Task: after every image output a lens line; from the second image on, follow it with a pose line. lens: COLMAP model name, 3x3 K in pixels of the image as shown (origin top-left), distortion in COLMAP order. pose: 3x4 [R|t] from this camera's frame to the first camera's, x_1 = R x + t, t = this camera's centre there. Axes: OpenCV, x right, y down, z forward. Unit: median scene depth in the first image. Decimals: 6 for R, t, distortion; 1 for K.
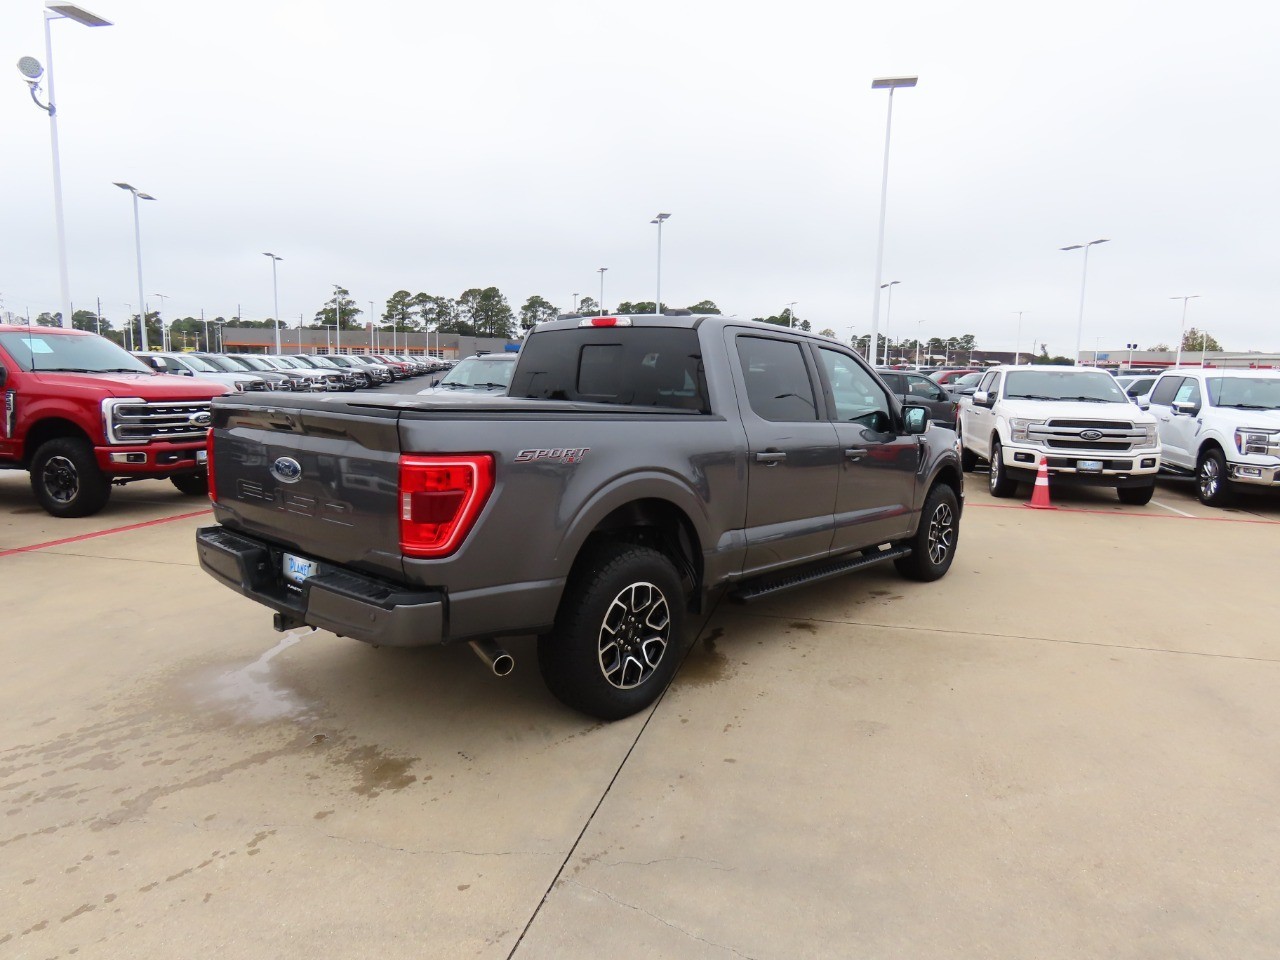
lens RADIAL K [[818.0, 0, 641.7], [0, 818.0, 485.2], [0, 0, 1]] dist [-0.010899, 0.002108]
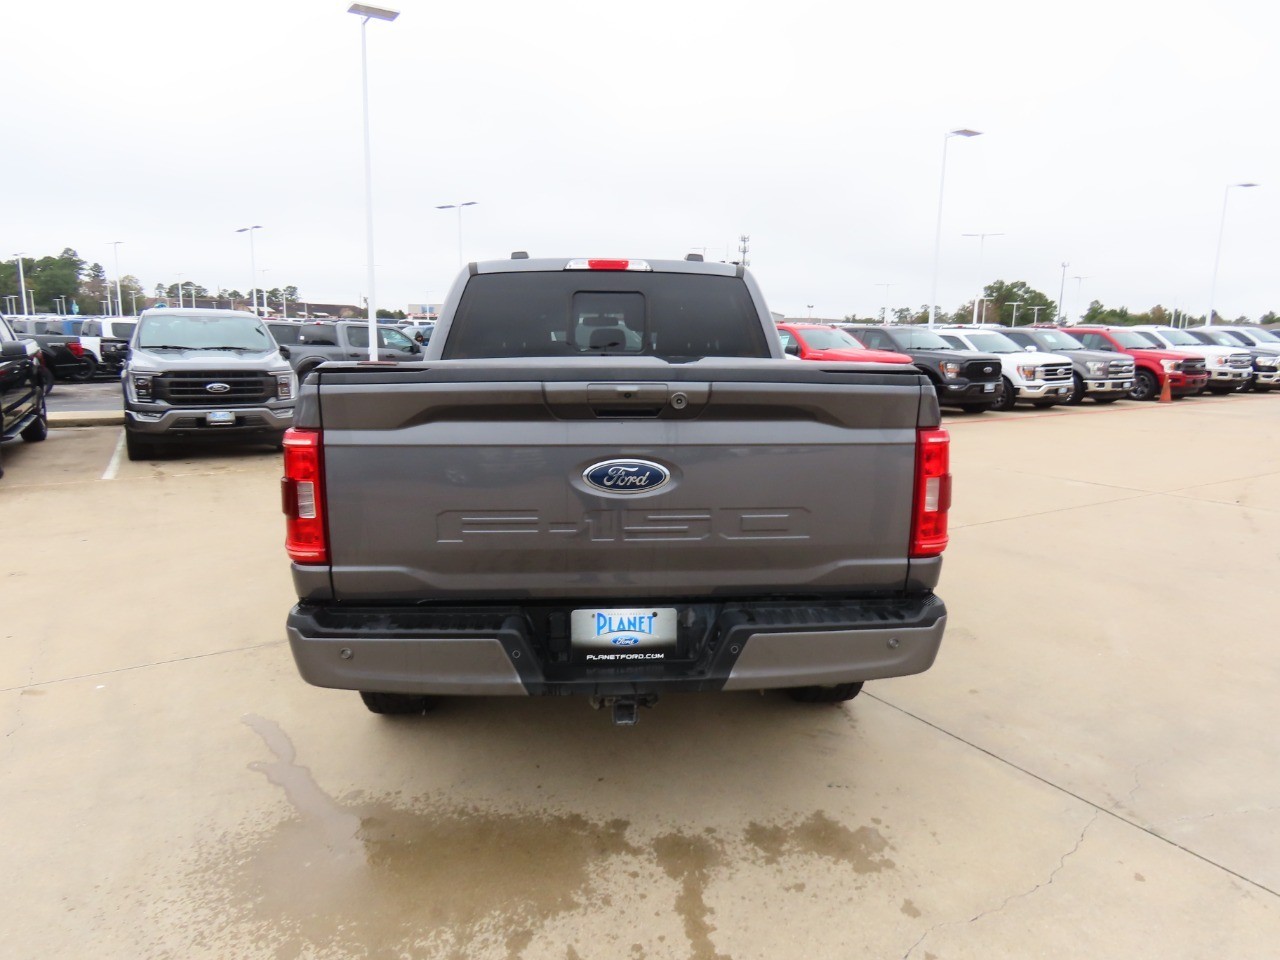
lens RADIAL K [[818.0, 0, 647.8], [0, 818.0, 484.7], [0, 0, 1]] dist [-0.010899, 0.002108]
pose [[0.704829, -0.140239, 0.695377, -0.615850], [0.100994, 0.990116, 0.097314, -0.053294], [-0.702151, 0.001639, 0.712026, 0.371128]]
